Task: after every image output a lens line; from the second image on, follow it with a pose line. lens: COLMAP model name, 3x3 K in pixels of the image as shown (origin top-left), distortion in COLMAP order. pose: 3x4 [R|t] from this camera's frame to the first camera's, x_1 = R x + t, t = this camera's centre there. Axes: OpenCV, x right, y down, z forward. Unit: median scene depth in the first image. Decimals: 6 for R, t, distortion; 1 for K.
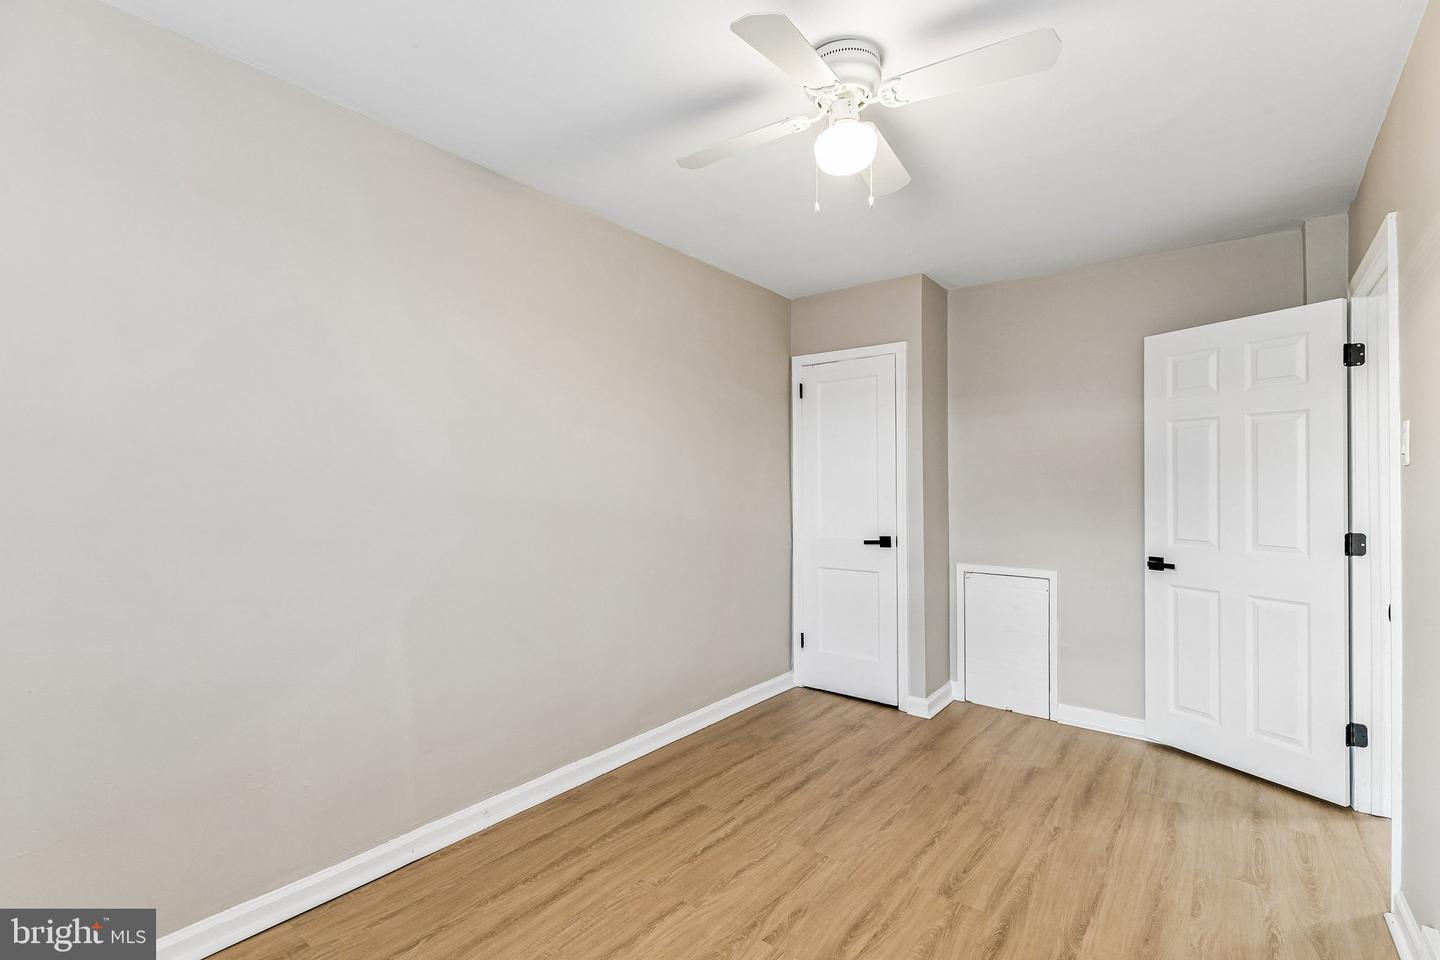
lens RADIAL K [[654.5, 0, 710.6], [0, 654.5, 477.9], [0, 0, 1]] dist [0.004458, 0.000456]
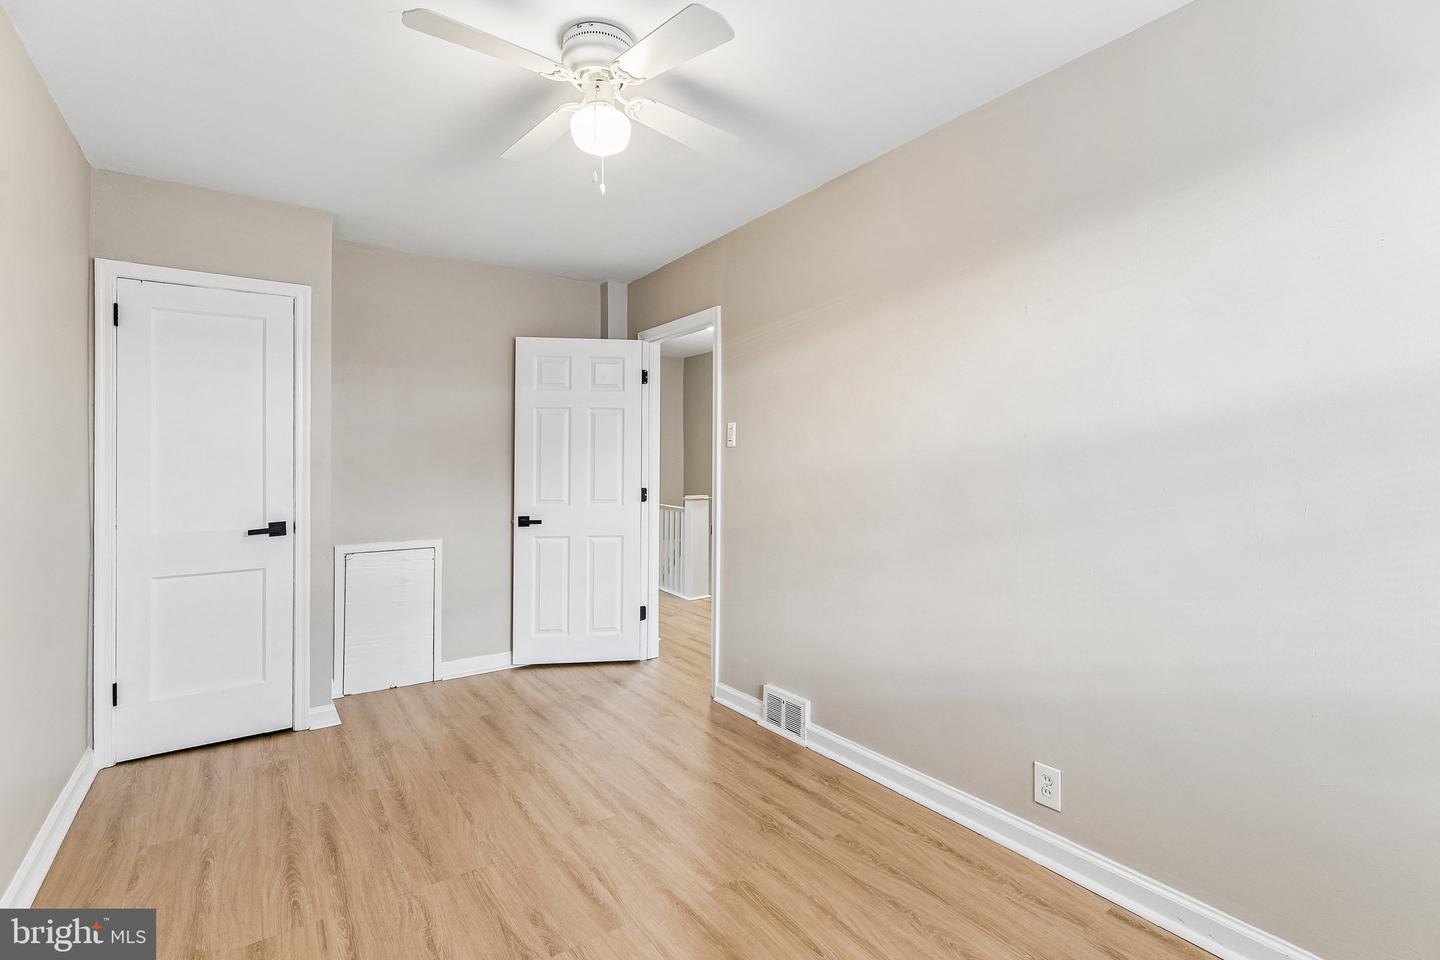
lens RADIAL K [[661.4, 0, 717.3], [0, 661.4, 457.3], [0, 0, 1]] dist [0.002428, -0.000020]
pose [[0.285071, 0.001027, 0.958506, -0.414982], [-0.008471, 0.999963, 0.001448, 0.004826], [-0.958469, -0.008533, 0.285069, 0.294769]]
